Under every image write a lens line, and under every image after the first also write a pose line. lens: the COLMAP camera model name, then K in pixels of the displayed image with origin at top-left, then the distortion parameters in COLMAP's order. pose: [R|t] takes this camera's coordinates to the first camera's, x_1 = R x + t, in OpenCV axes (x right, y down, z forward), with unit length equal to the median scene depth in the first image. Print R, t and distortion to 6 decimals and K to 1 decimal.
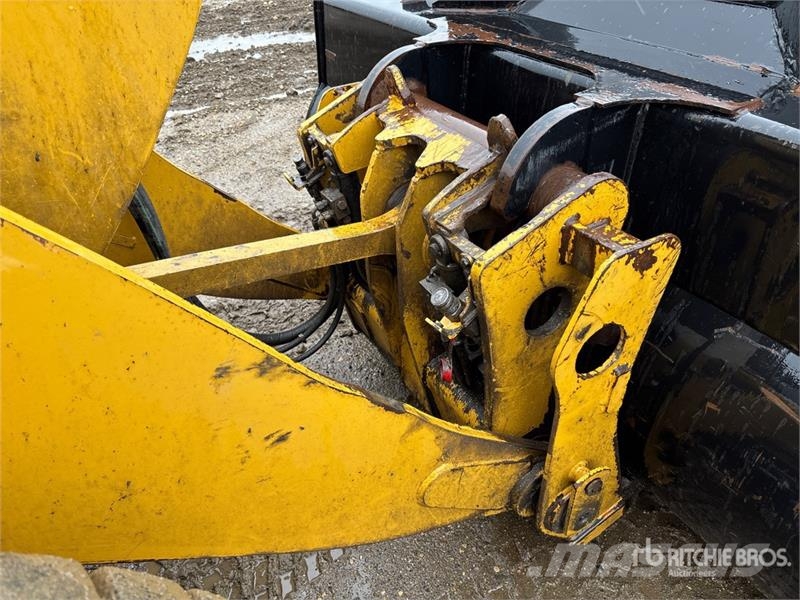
lens RADIAL K [[602.9, 0, 403.3], [0, 602.9, 308.8], [0, 0, 1]] dist [0.055912, -0.084288]
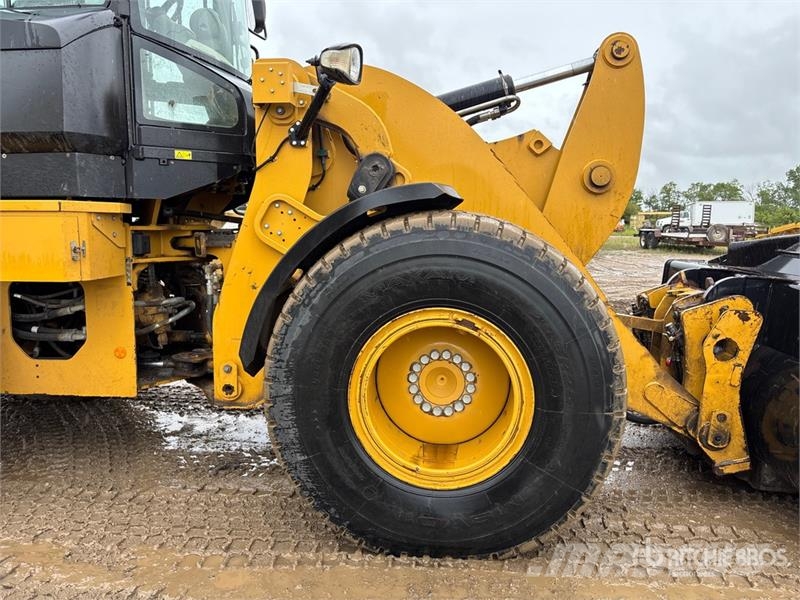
lens RADIAL K [[602.9, 0, 403.3], [0, 602.9, 308.8], [0, 0, 1]] dist [0.055912, -0.084288]
pose [[0.812167, 0.157557, -0.561747, 0.626616], [-0.403898, 0.846648, -0.346486, 1.383019], [0.421011, 0.508294, 0.751257, -1.679755]]
